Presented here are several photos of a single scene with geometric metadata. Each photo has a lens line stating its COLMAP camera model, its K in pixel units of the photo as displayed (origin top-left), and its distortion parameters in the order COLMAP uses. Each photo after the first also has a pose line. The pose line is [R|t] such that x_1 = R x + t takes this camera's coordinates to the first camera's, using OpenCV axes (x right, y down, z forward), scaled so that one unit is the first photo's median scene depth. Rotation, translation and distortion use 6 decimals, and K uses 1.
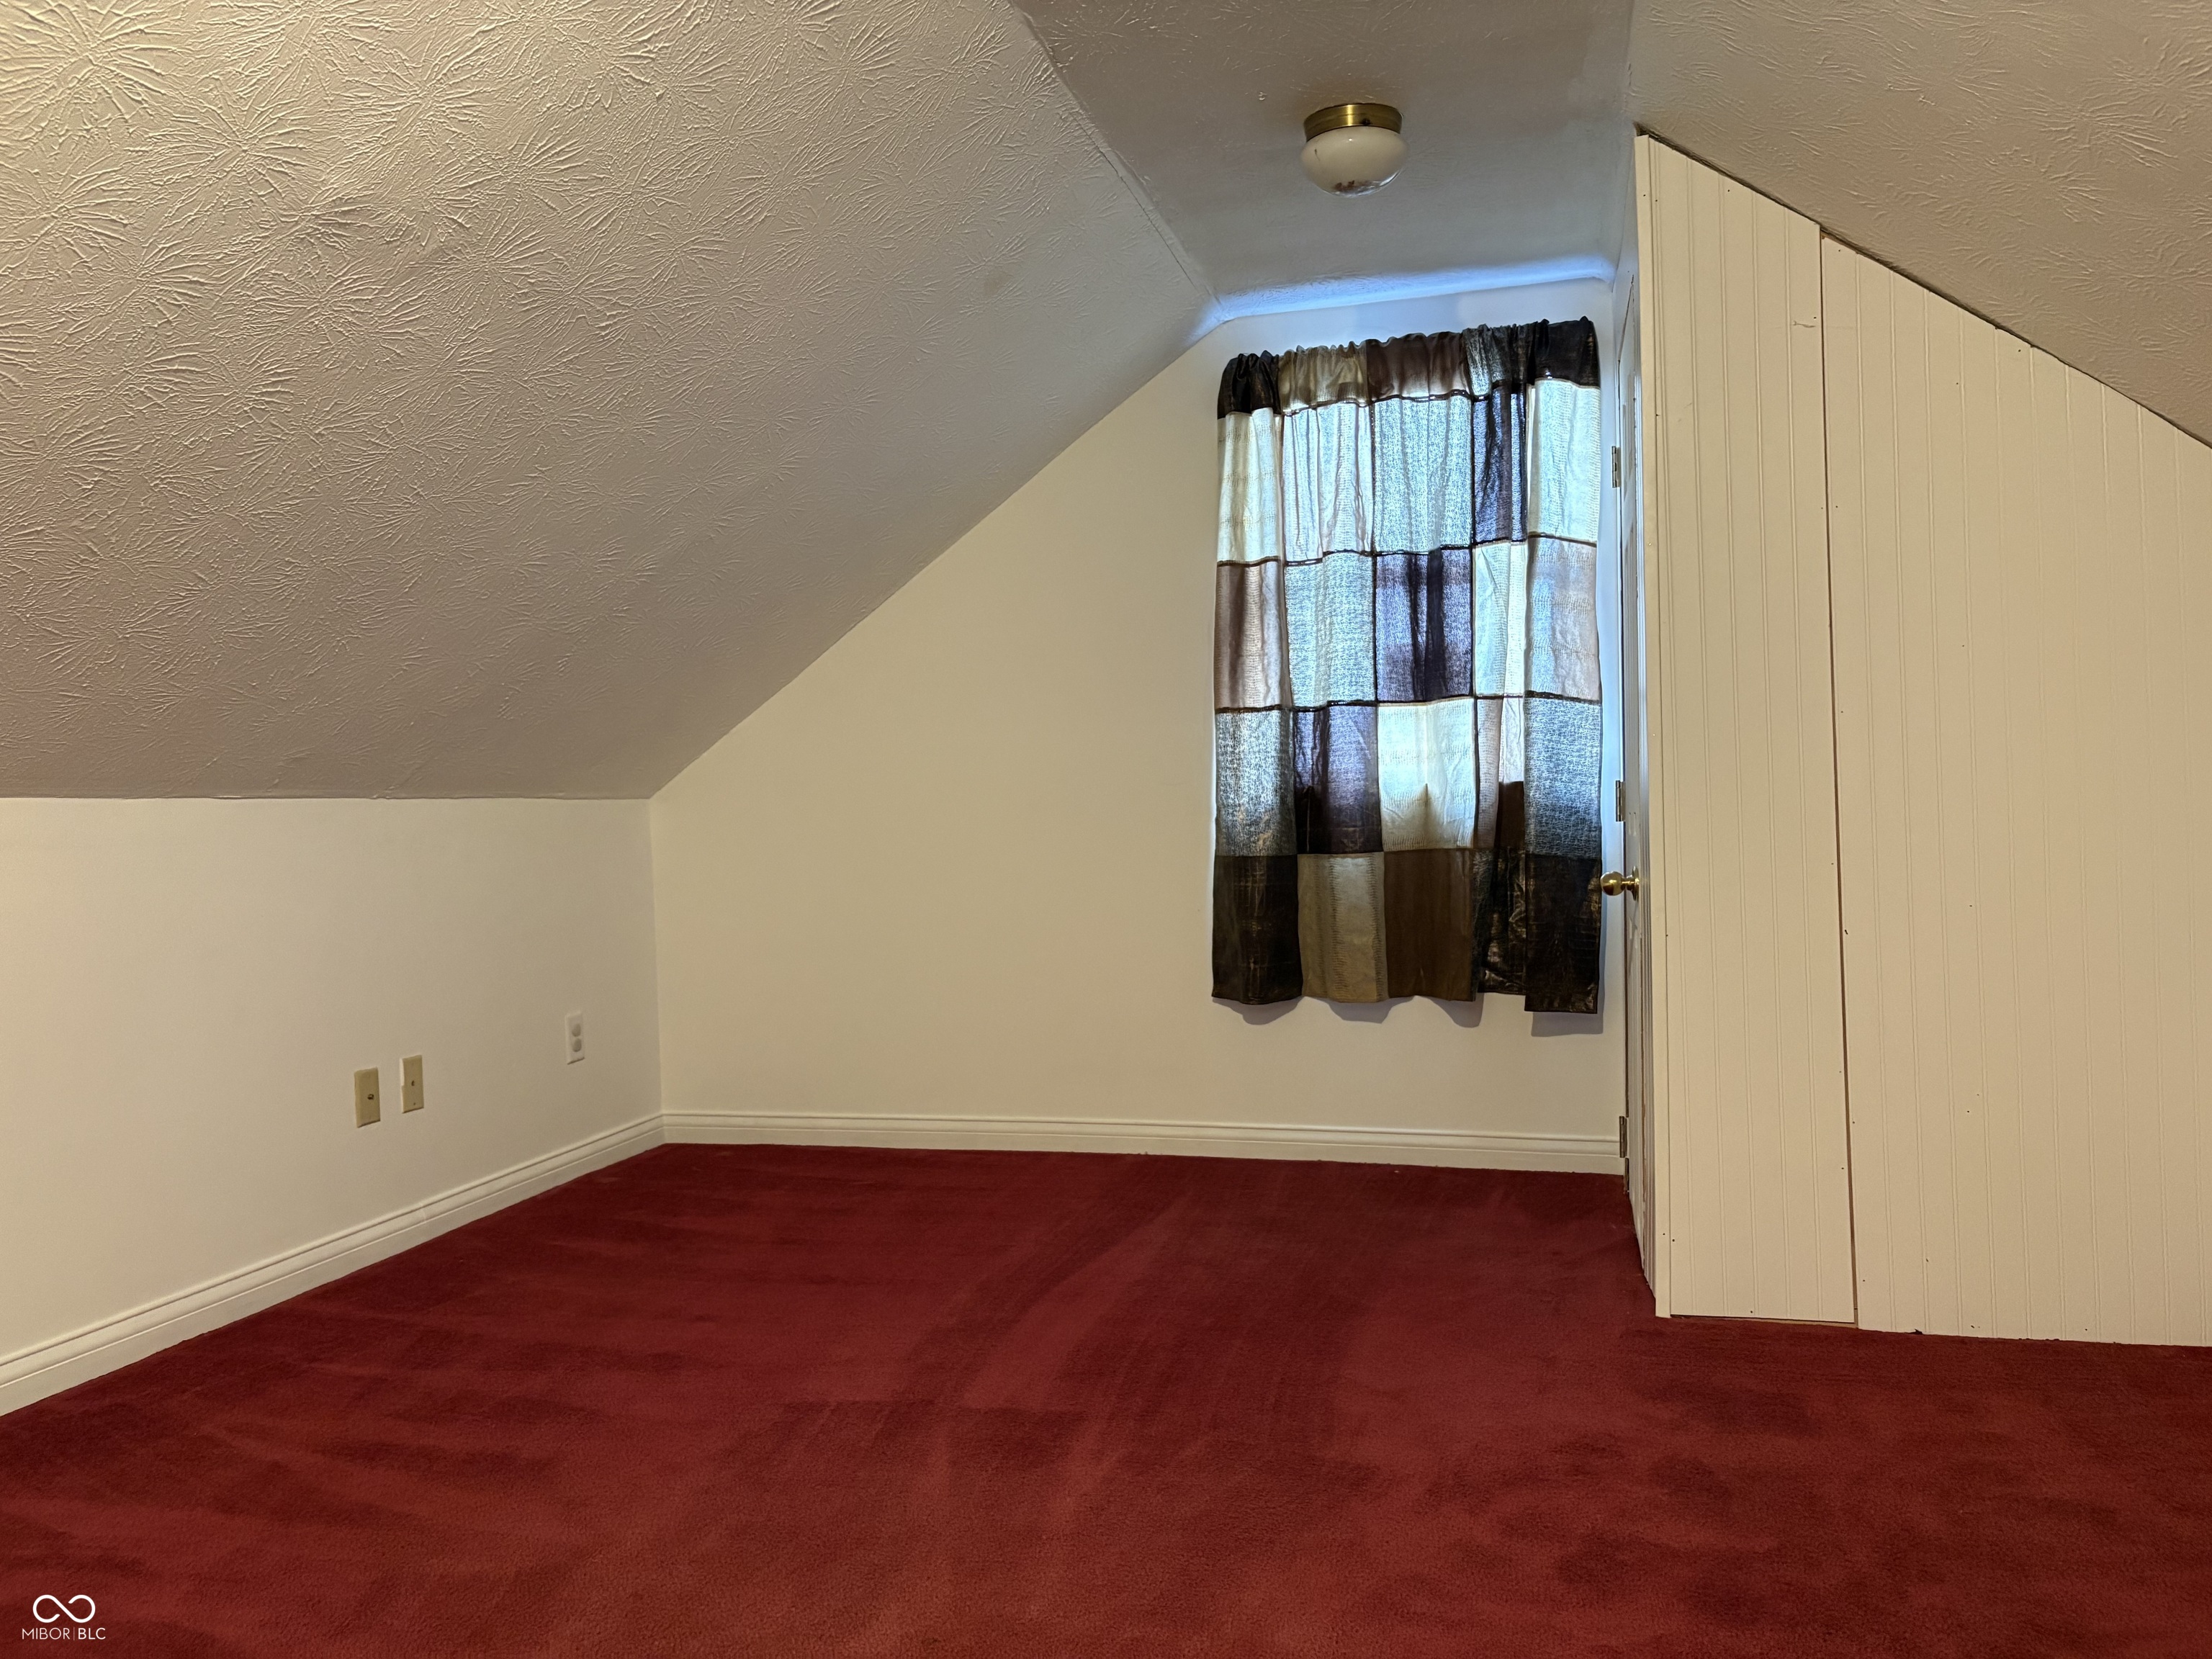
lens RADIAL K [[1661.8, 0, 1115.0], [0, 1661.8, 836.8], [0, 0, 1]] dist [0.095192, -0.127853]
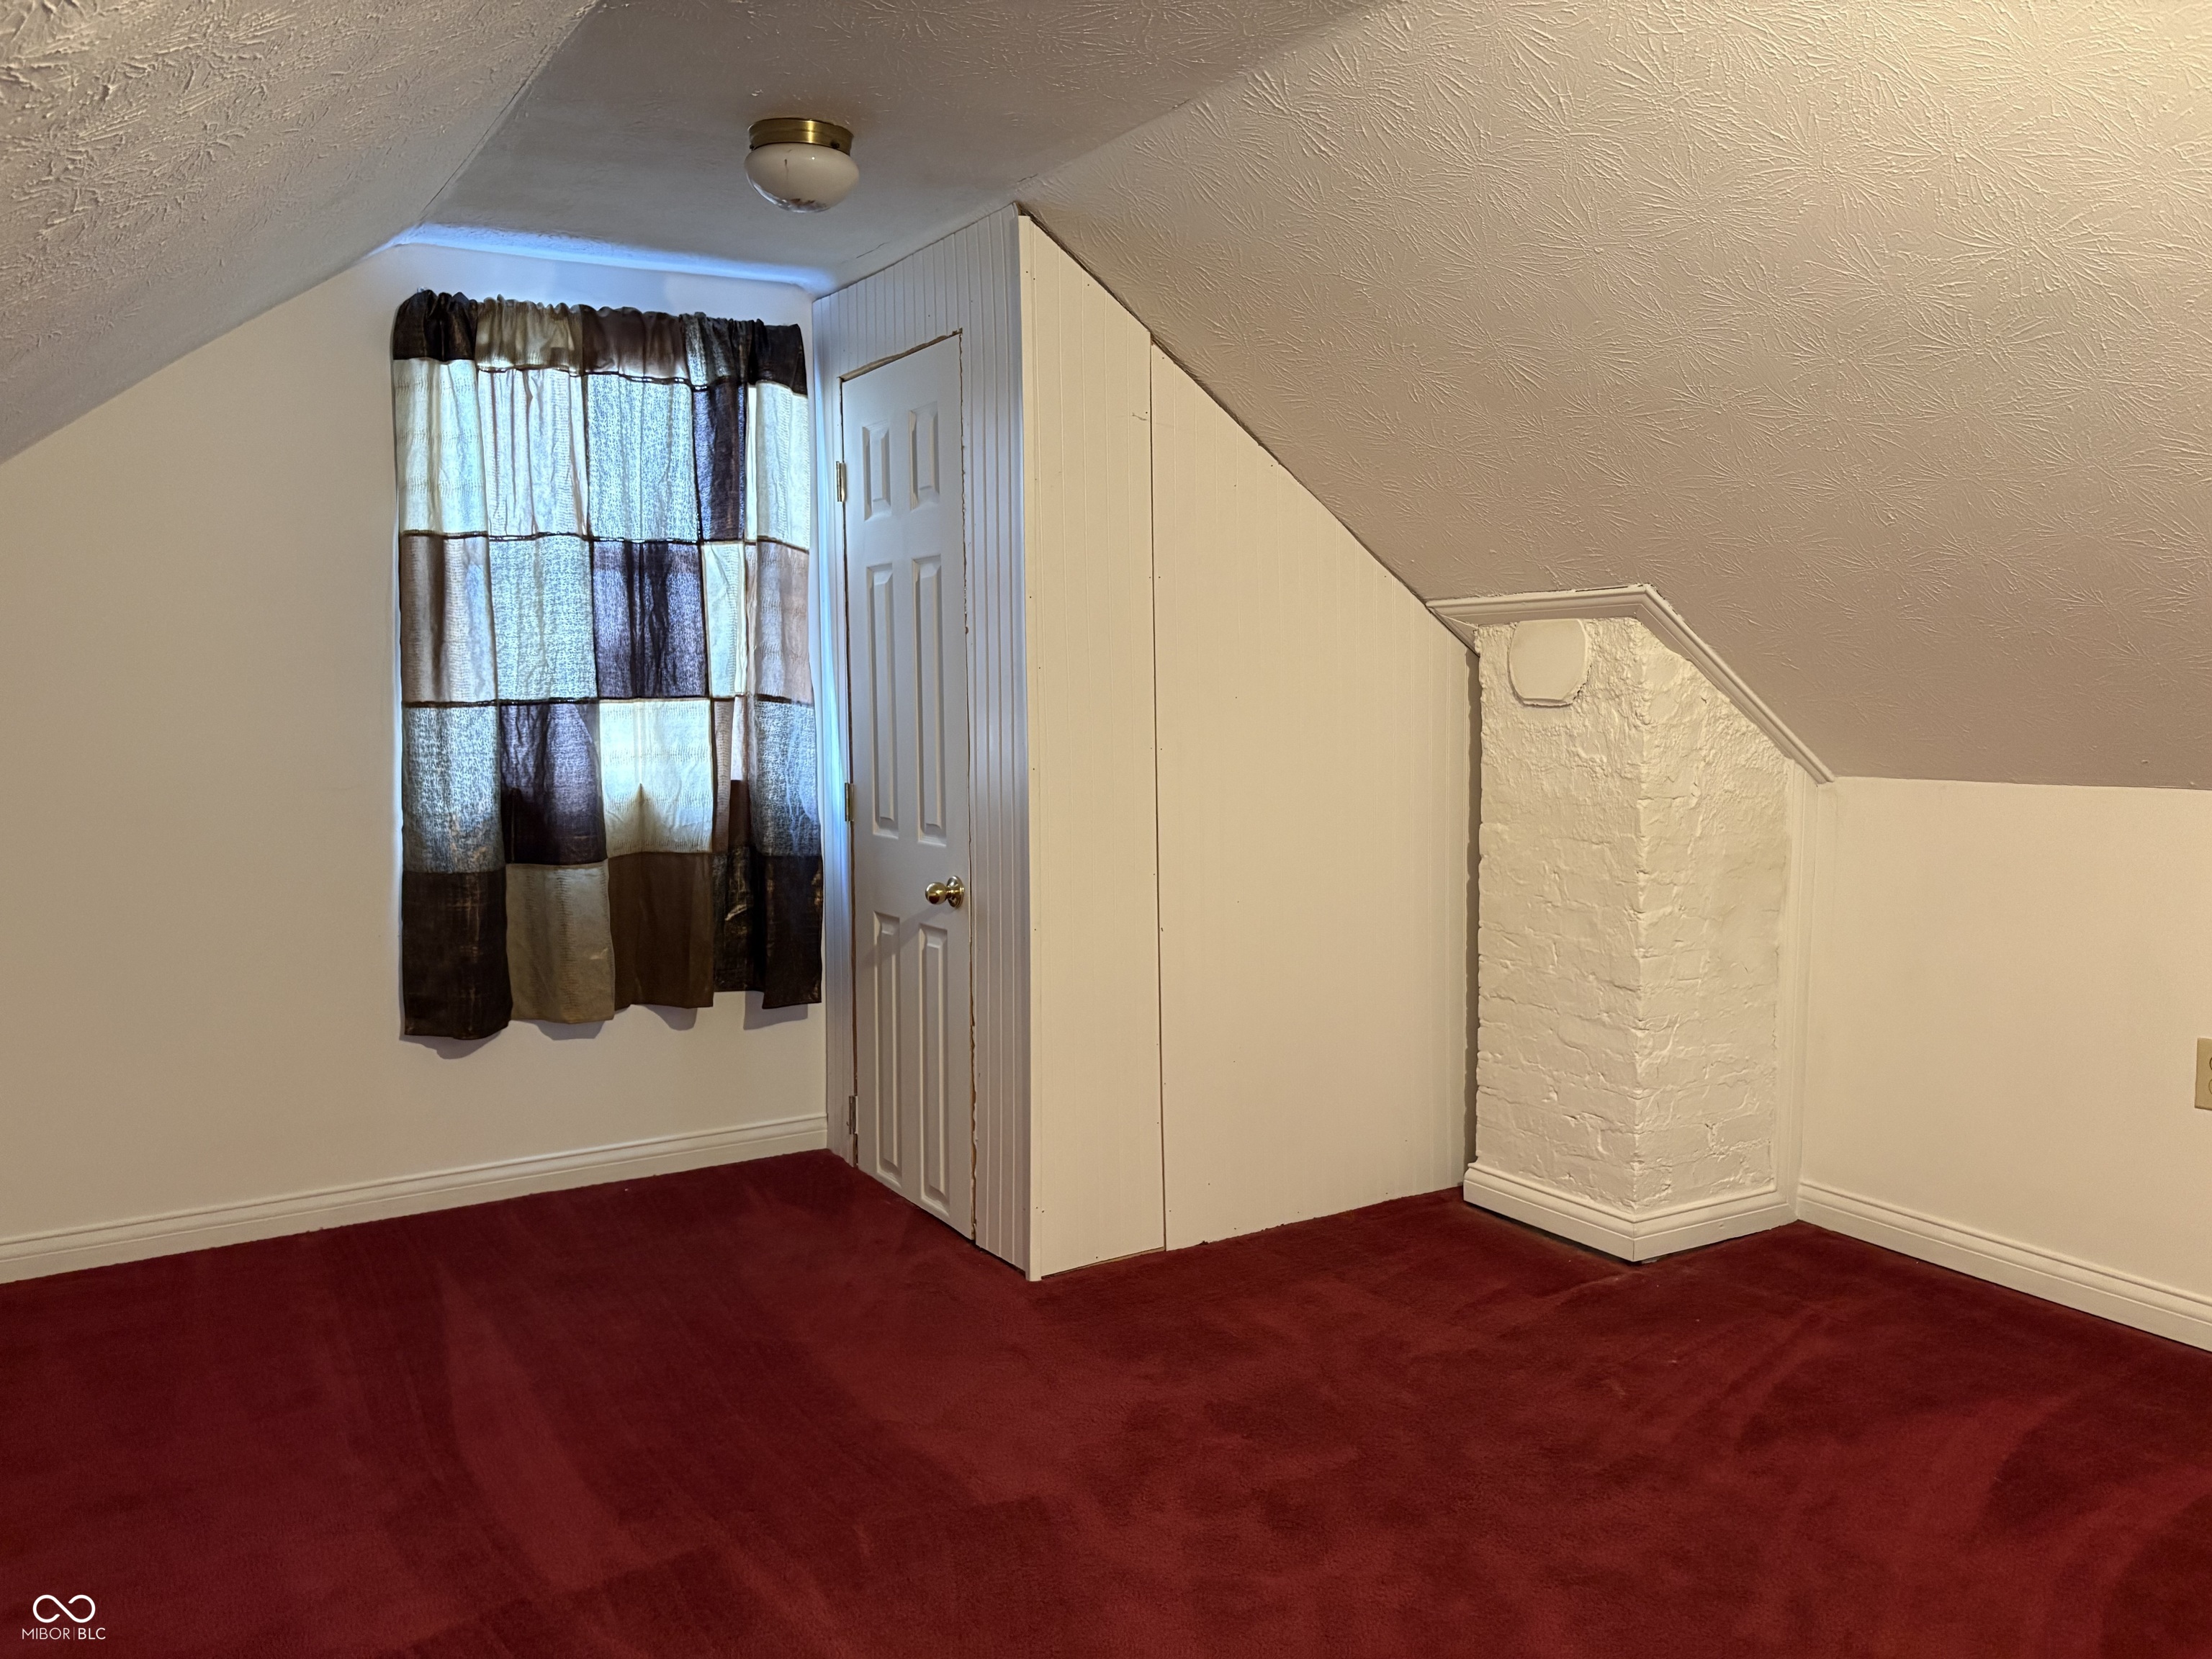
lens RADIAL K [[1679.2, 0, 1110.7], [0, 1679.2, 828.5], [0, 0, 1]] dist [0.044628, -0.045876]
pose [[0.701111, -0.045845, 0.711577, -0.317589], [0.007379, 0.998344, 0.057051, -0.060480], [-0.713014, -0.034749, 0.700288, 0.133999]]
